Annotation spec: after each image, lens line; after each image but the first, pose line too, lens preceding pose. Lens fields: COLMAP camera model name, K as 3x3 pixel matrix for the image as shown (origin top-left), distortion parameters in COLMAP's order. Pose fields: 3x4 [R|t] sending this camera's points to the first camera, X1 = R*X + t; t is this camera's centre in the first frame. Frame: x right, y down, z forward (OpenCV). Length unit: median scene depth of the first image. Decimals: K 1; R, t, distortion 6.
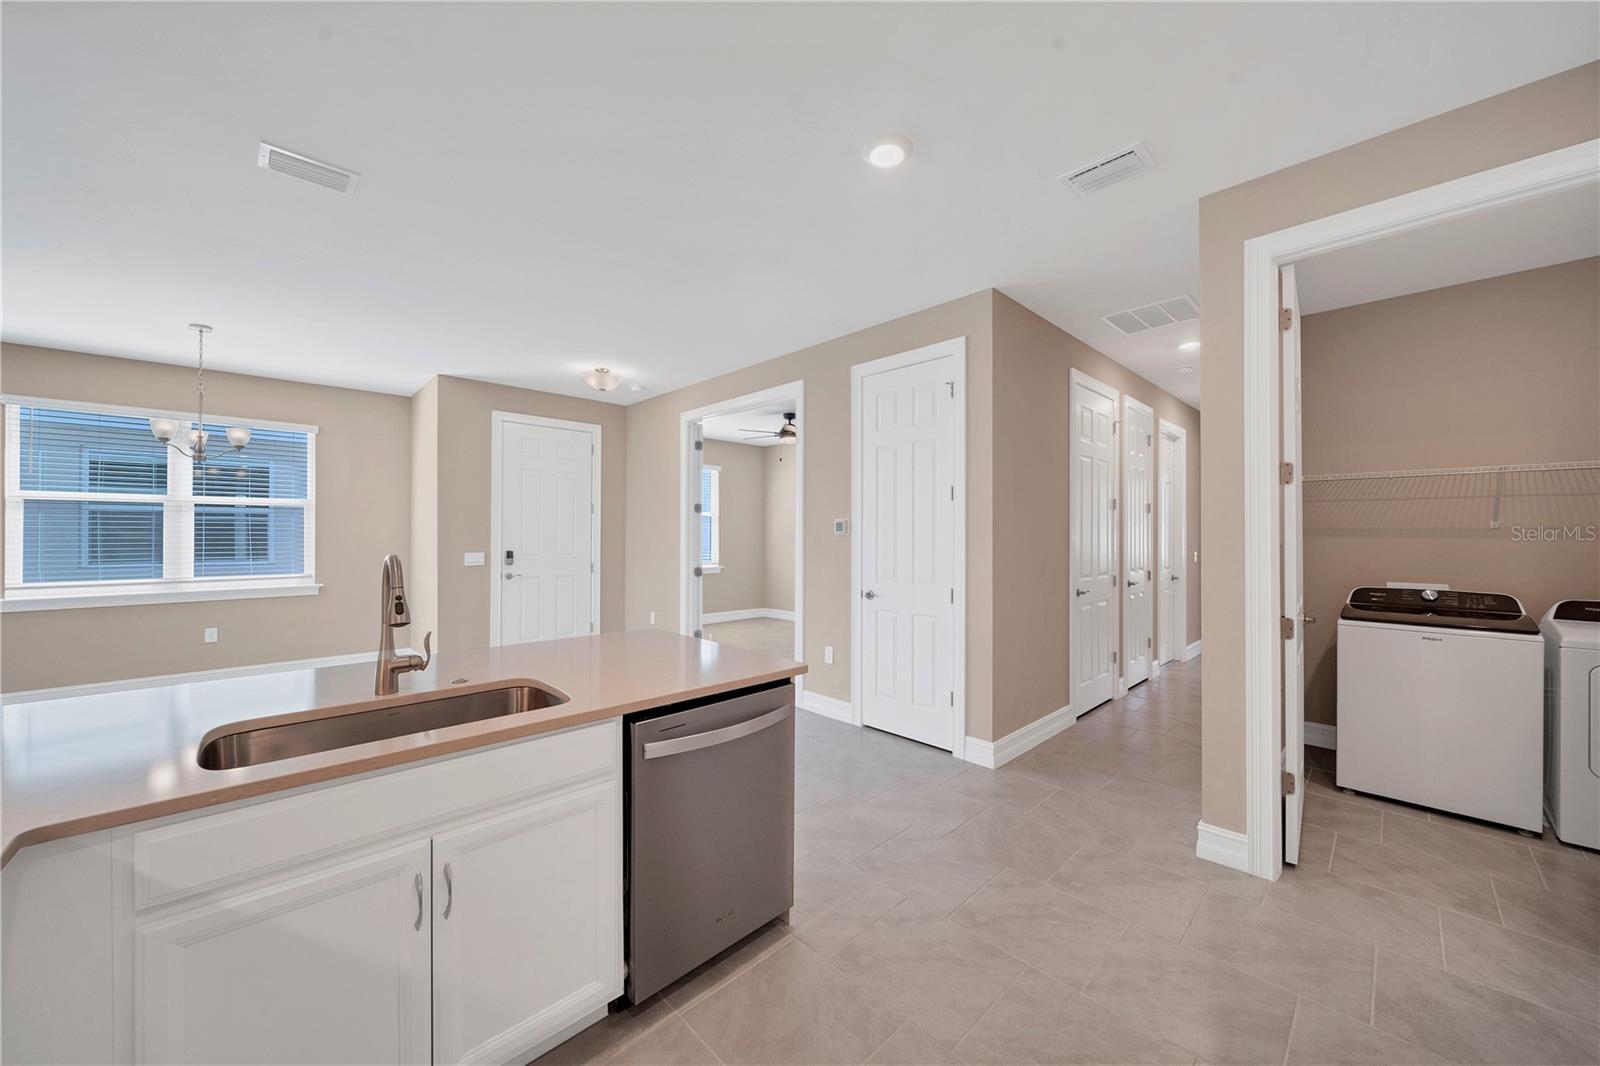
lens RADIAL K [[578.2, 0, 792.9], [0, 578.2, 533.5], [0, 0, 1]] dist [-0.001659, -0.000174]
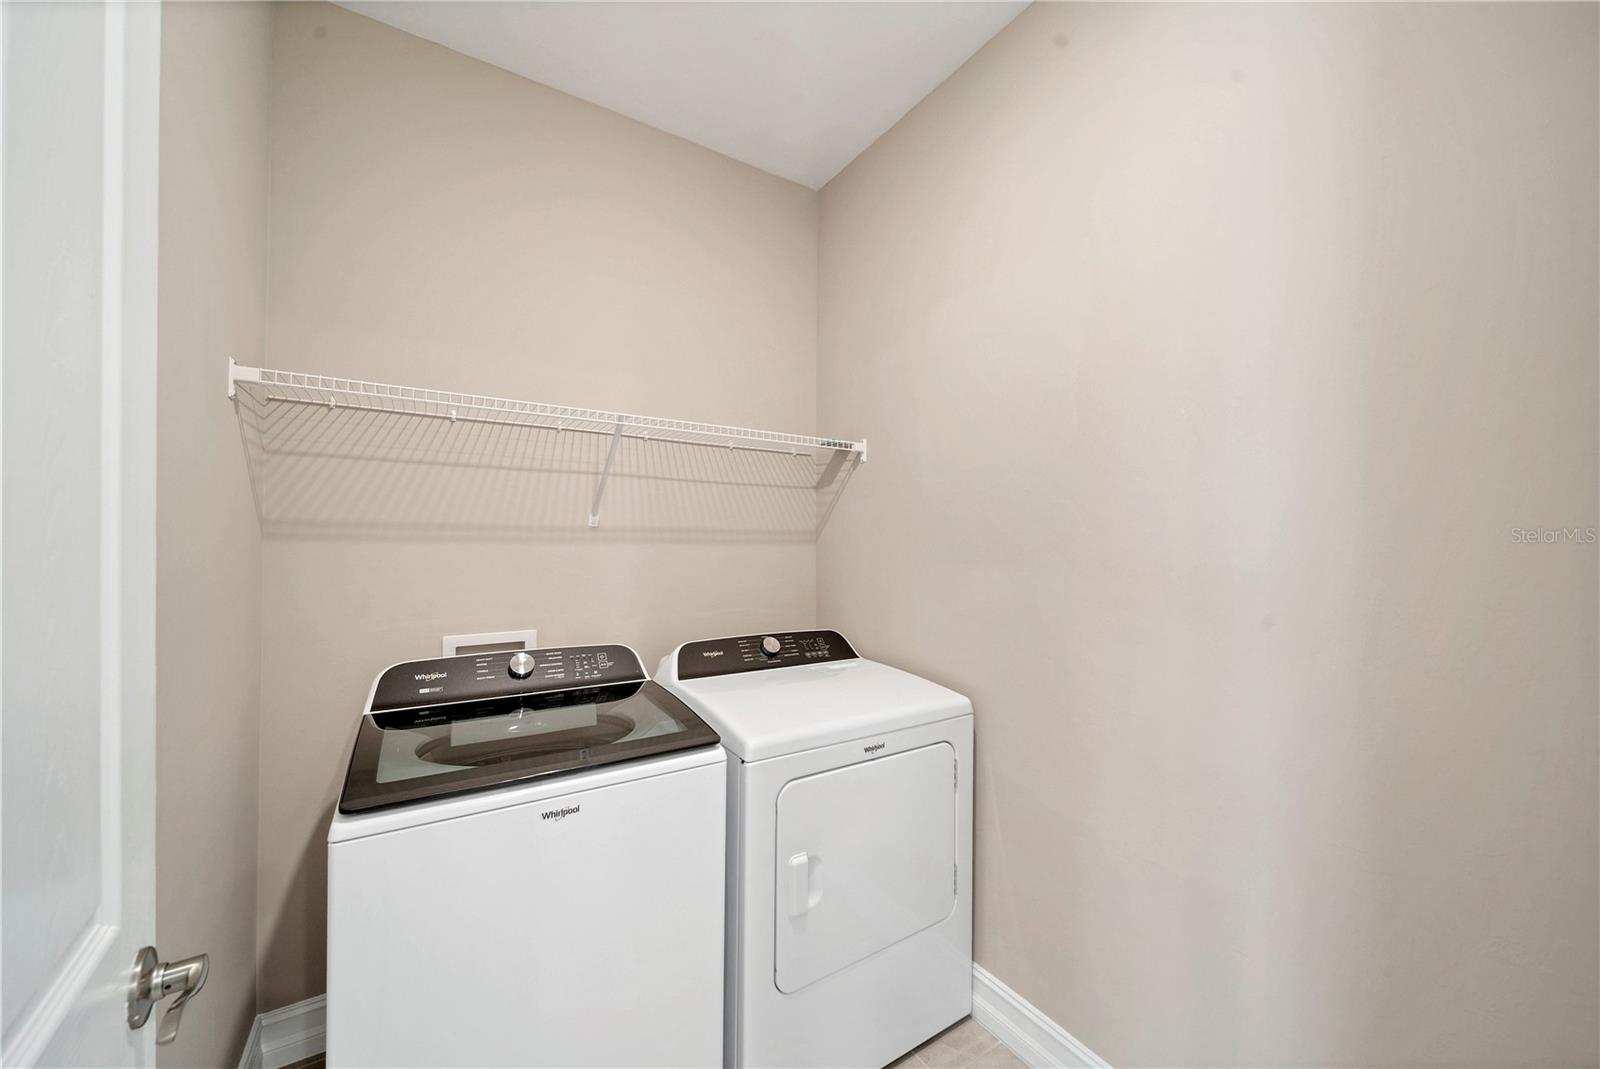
lens RADIAL K [[588.7, 0, 800.0], [0, 588.7, 534.5], [0, 0, 1]] dist [-0.000461, -0.000083]
pose [[0.185470, 0.003250, 0.982645, 0.523906], [-0.009094, 0.999957, -0.001591, -0.001788], [-0.982608, -0.008641, 0.185492, 0.537644]]
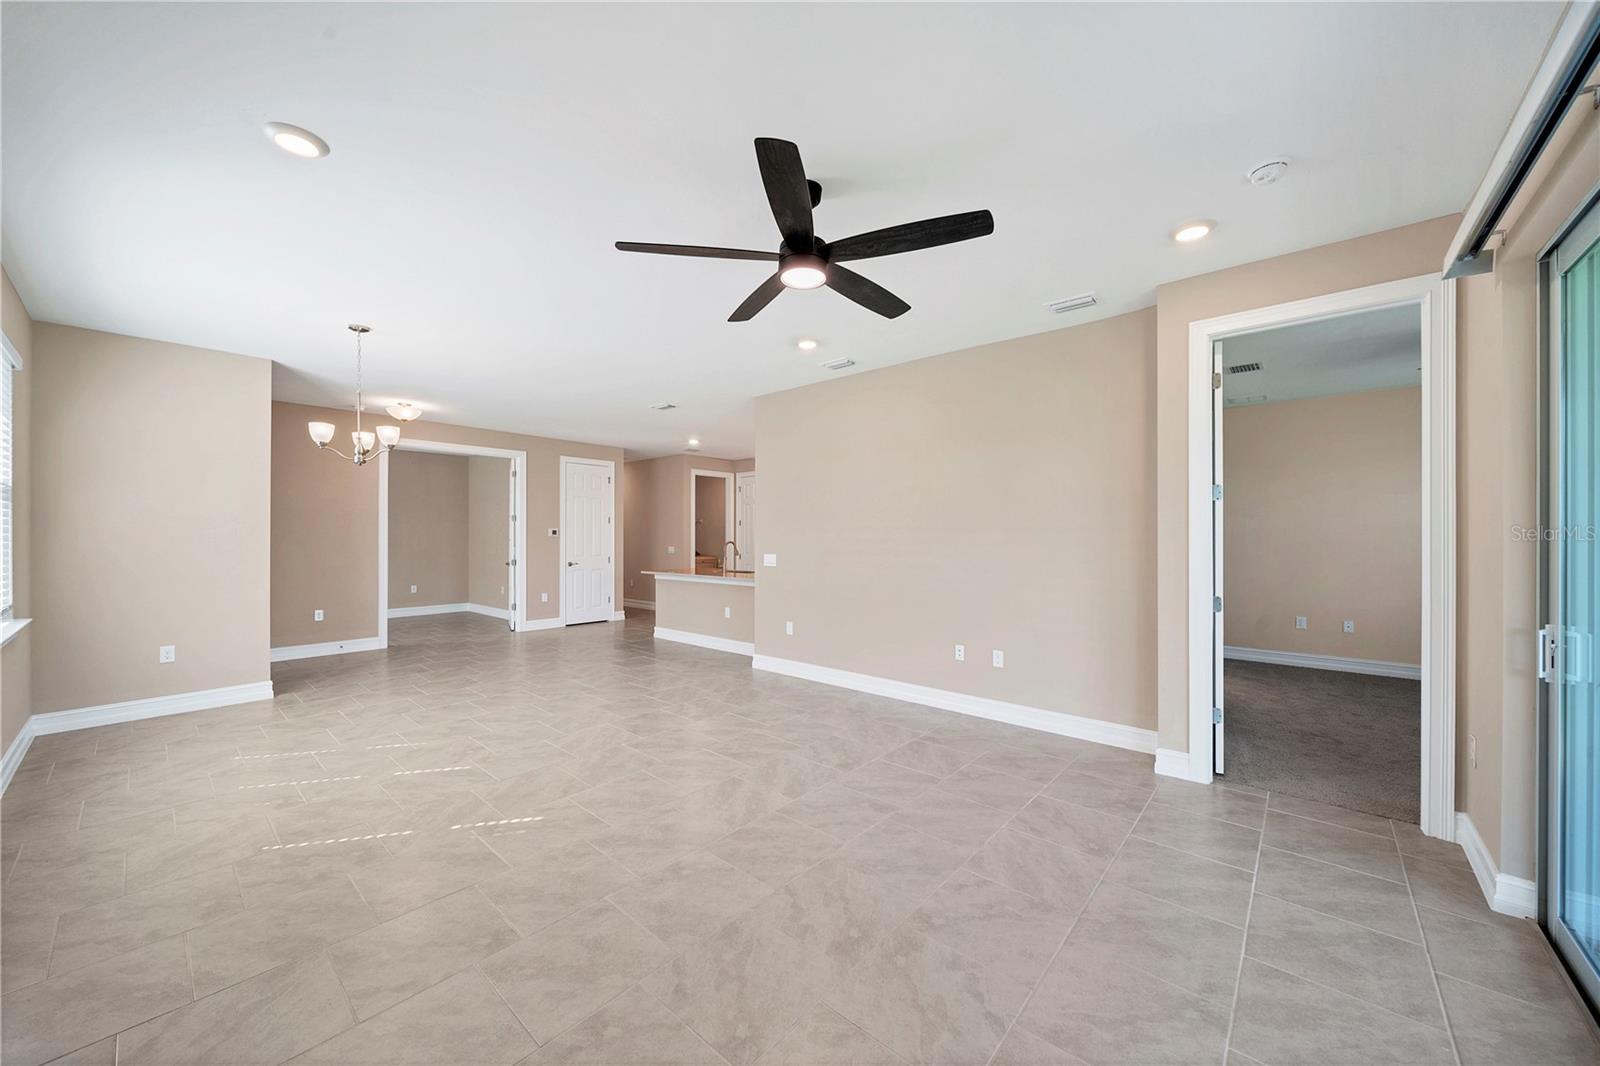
lens RADIAL K [[574.0, 0, 796.0], [0, 574.0, 540.2], [0, 0, 1]] dist [-0.001407, -0.005396]
pose [[-0.088306, -0.007641, 0.996064, -2.072743], [-0.002660, 0.999969, 0.007435, -0.001950], [-0.996090, -0.001993, -0.088324, 0.343483]]
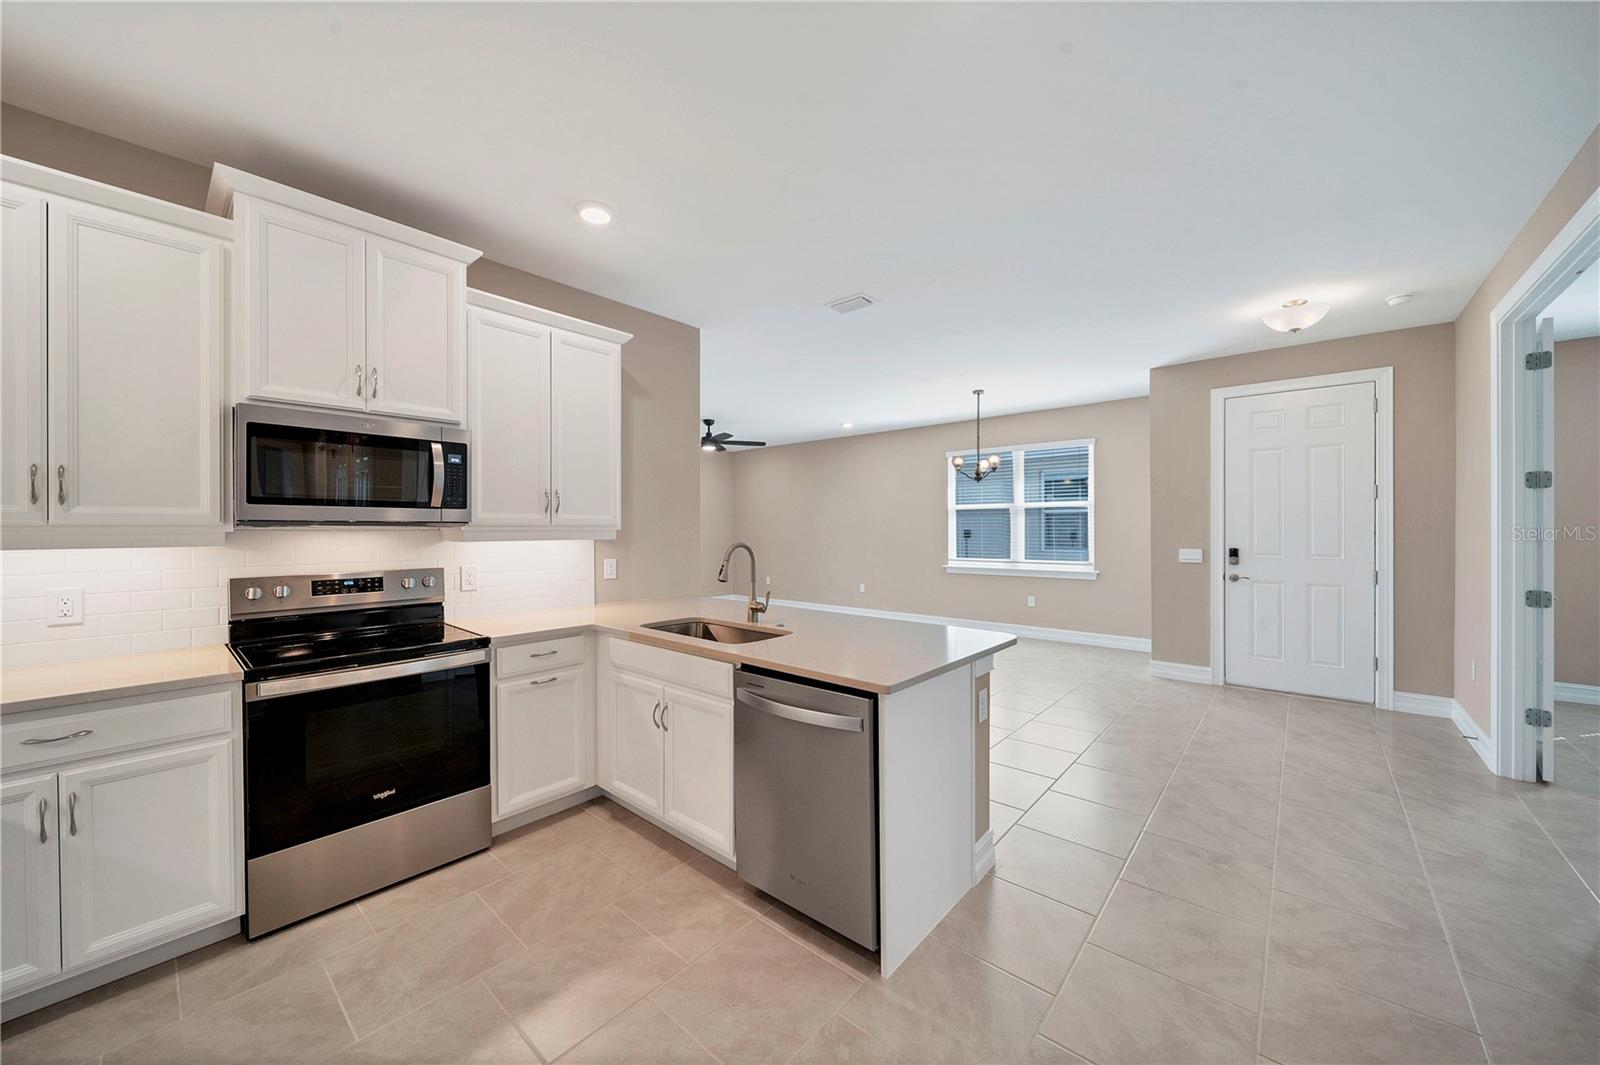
lens RADIAL K [[579.9, 0, 798.7], [0, 579.9, 528.8], [0, 0, 1]] dist [-0.002467, -0.000402]
pose [[0.092649, -0.002527, -0.995696, 0.427013], [0.005363, 0.999984, -0.002039, -0.000522], [0.995684, -0.005151, 0.092661, 0.394593]]
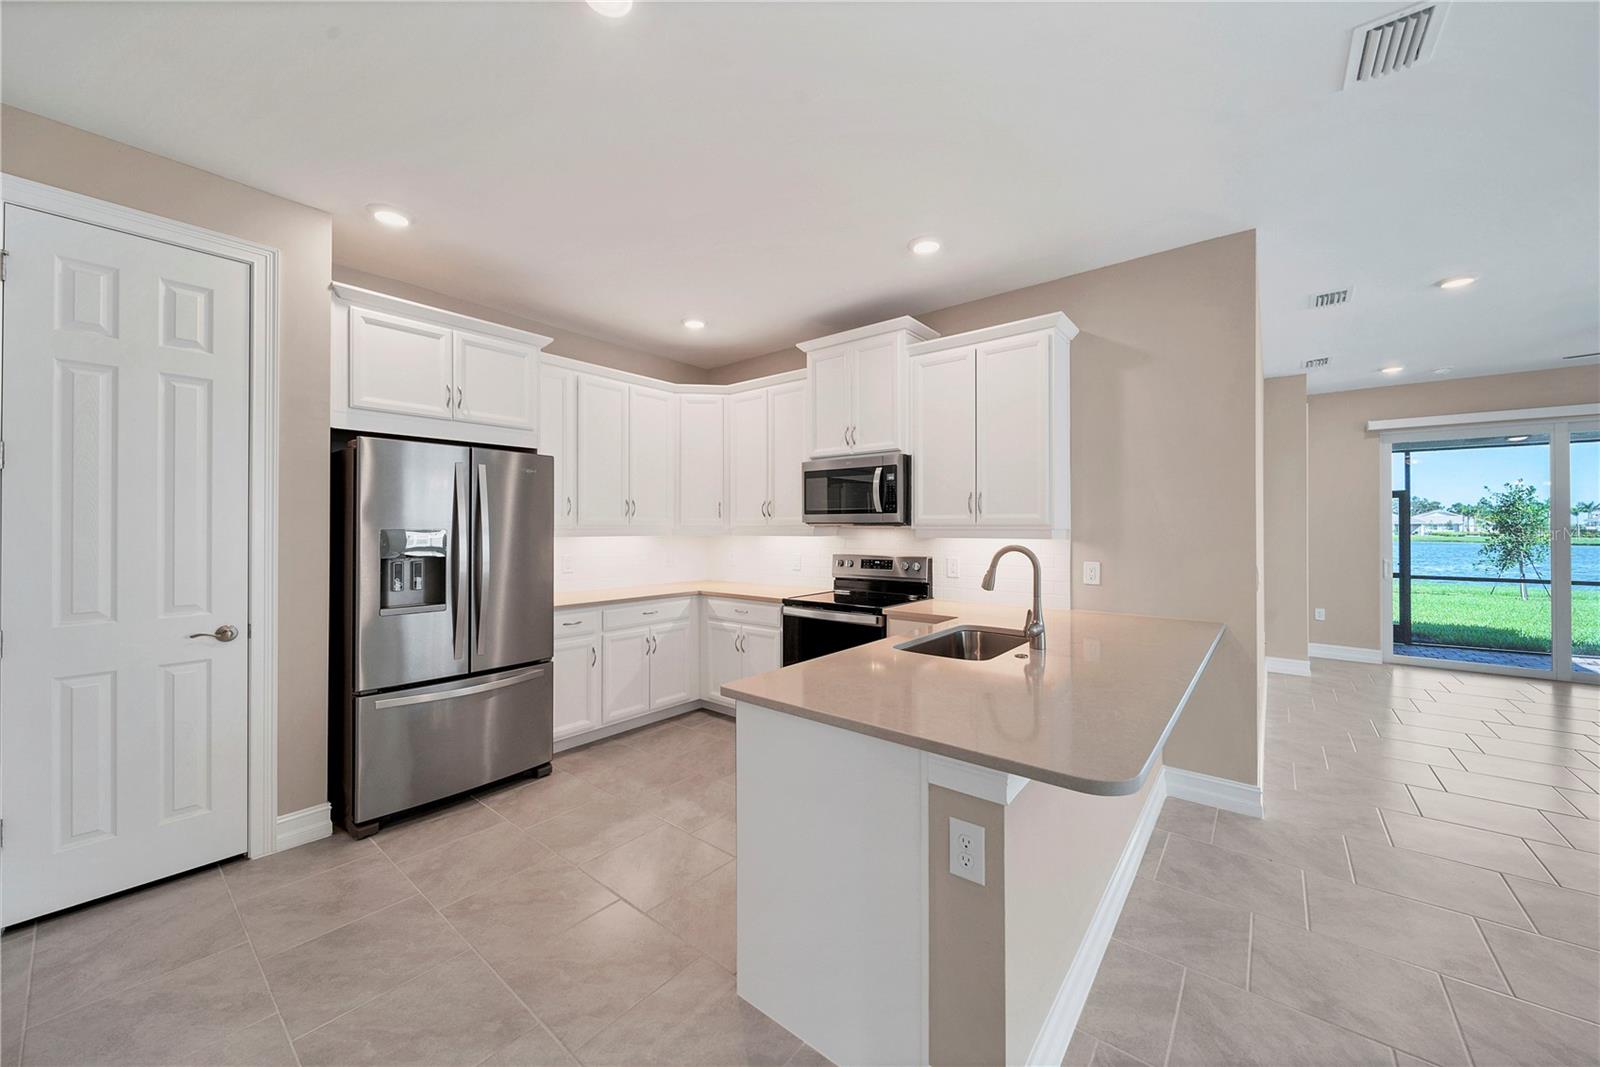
lens RADIAL K [[580.1, 0, 798.7], [0, 580.1, 524.7], [0, 0, 1]] dist [-0.000224, -0.000268]
pose [[-0.992032, -0.003538, -0.125937, 0.010098], [-0.002599, 0.999968, -0.007616, -0.001282], [0.125960, -0.007228, -0.992009, 0.924870]]
